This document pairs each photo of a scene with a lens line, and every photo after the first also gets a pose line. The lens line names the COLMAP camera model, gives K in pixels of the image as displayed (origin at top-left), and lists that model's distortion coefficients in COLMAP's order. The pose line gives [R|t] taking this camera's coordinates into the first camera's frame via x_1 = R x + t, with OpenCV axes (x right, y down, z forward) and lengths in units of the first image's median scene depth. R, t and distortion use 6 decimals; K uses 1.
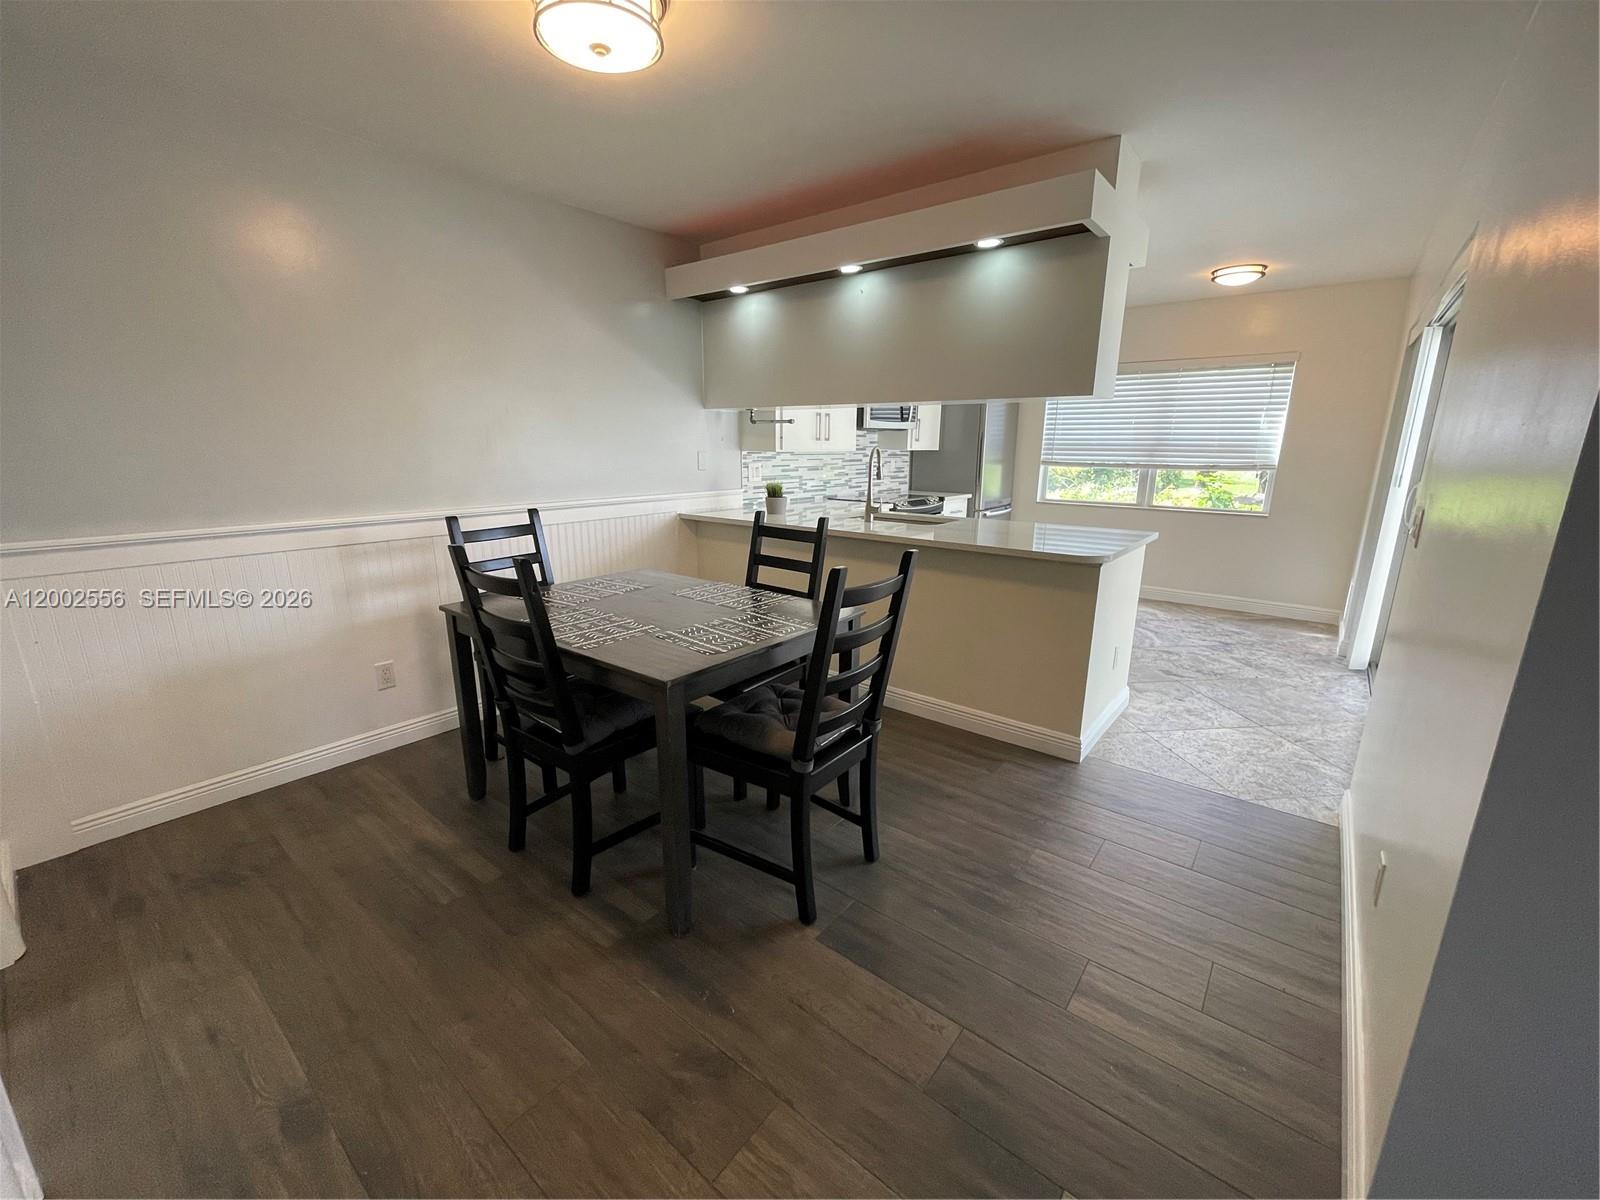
lens RADIAL K [[644.2, 0, 794.1], [0, 644.2, 600.1], [0, 0, 1]] dist [-0.005255, 0.000211]
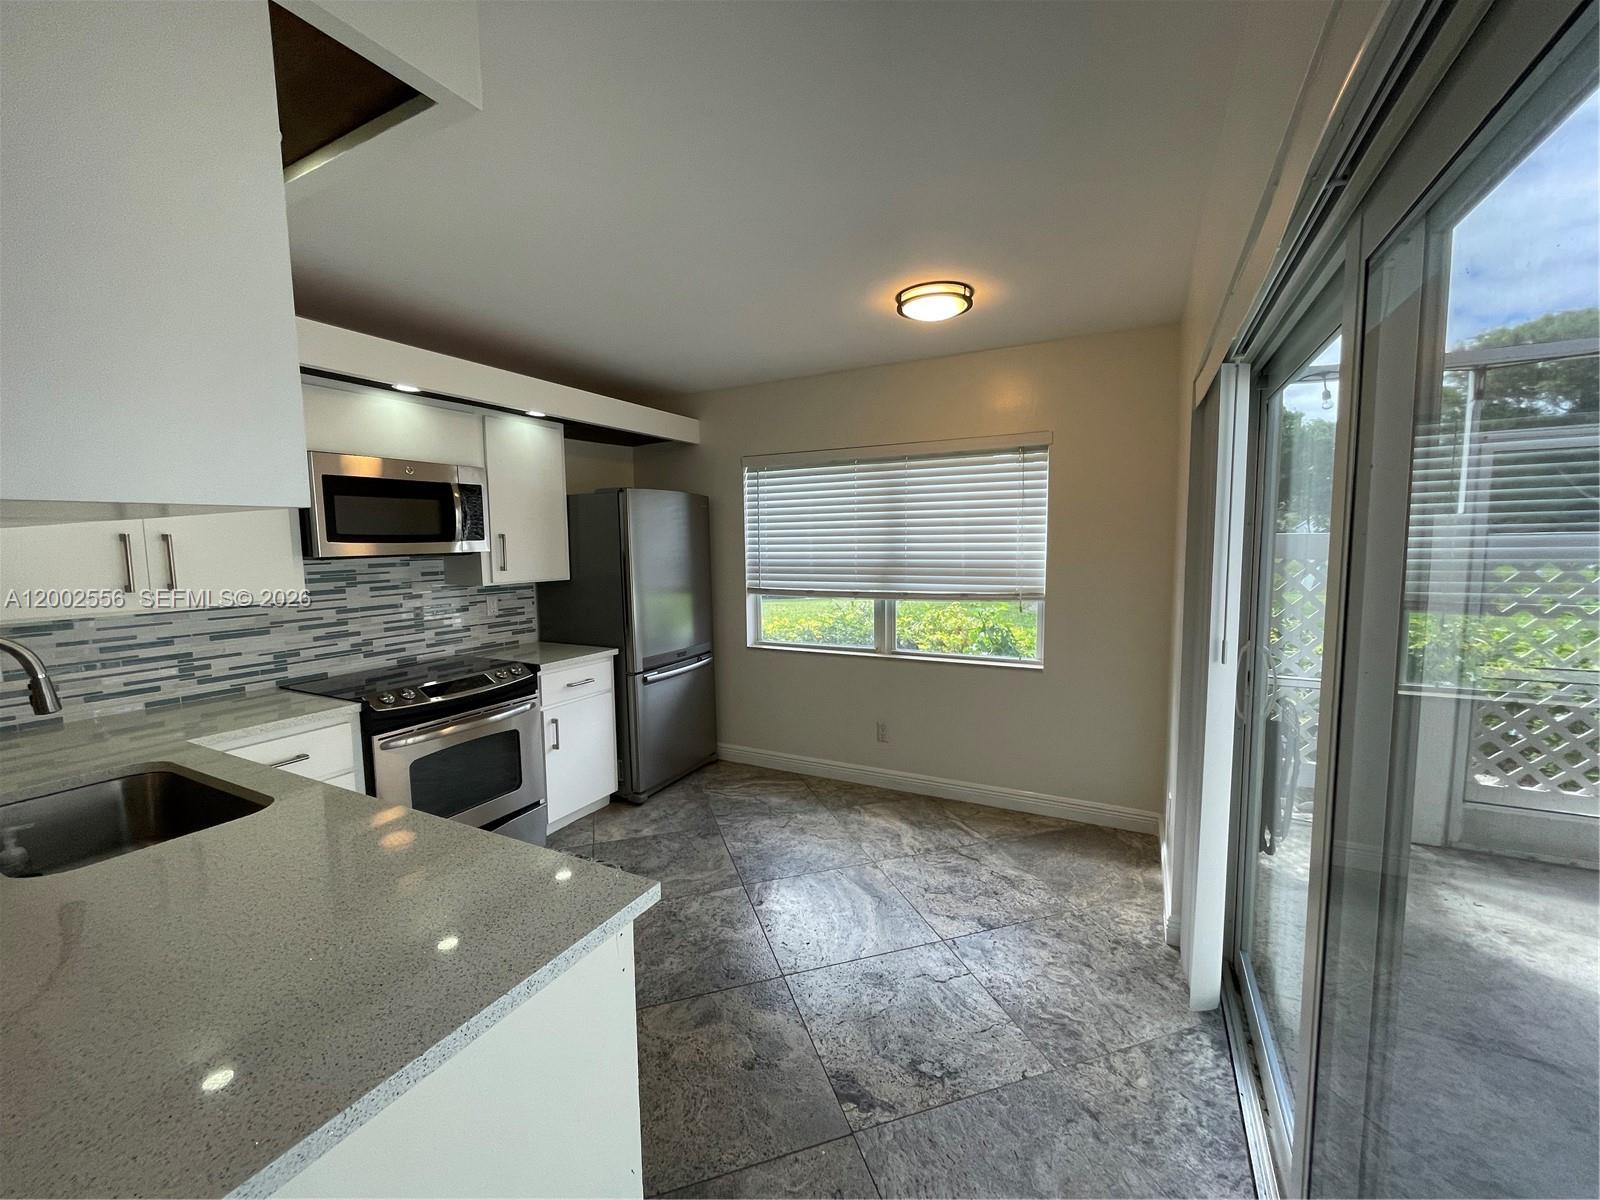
lens RADIAL K [[644.2, 0, 800.2], [0, 644.2, 598.8], [0, 0, 1]] dist [-0.005255, 0.000211]
pose [[0.977497, -0.036532, 0.207761, 0.414022], [0.067395, 0.987357, -0.143473, -0.143724], [-0.199893, 0.154247, 0.967600, 0.458427]]
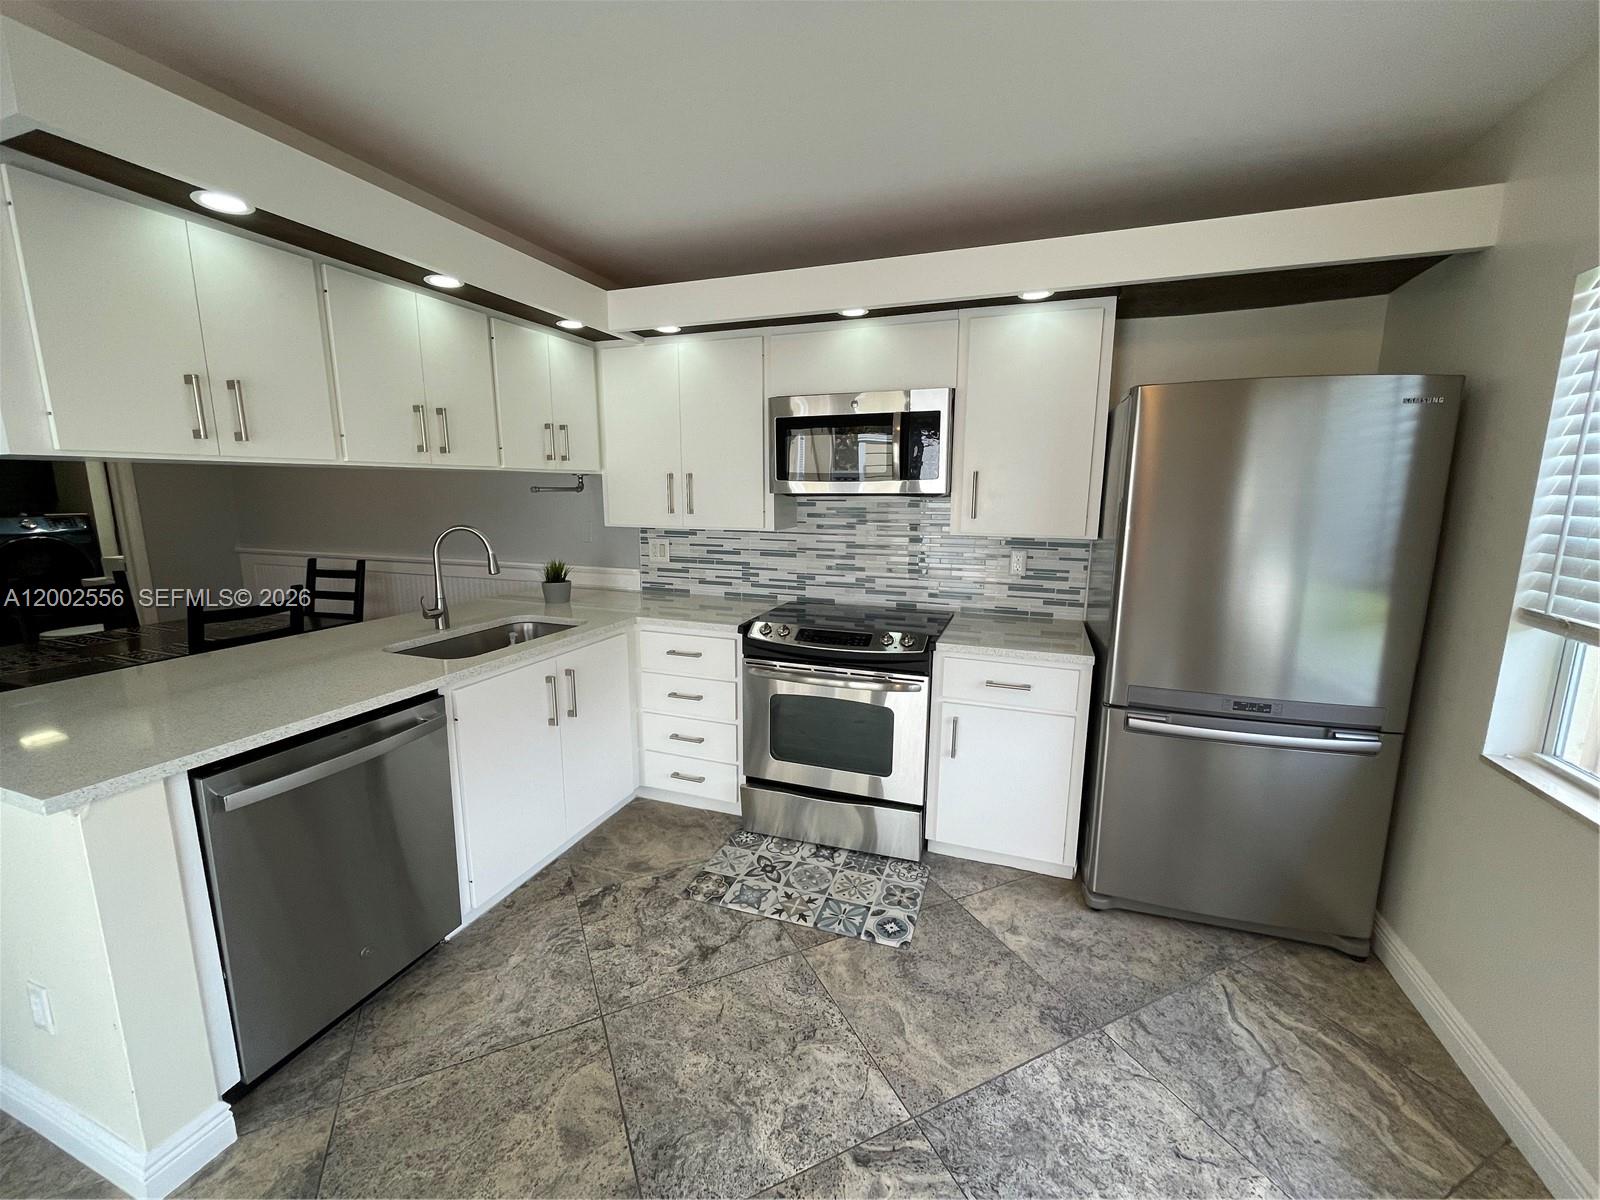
lens RADIAL K [[644.2, 0, 794.7], [0, 644.2, 599.1], [0, 0, 1]] dist [-0.005255, 0.000211]
pose [[0.332230, 0.155487, -0.930294, 0.736509], [-0.226600, 0.970589, 0.081297, -0.244097], [0.915574, 0.183795, 0.357692, 0.892294]]
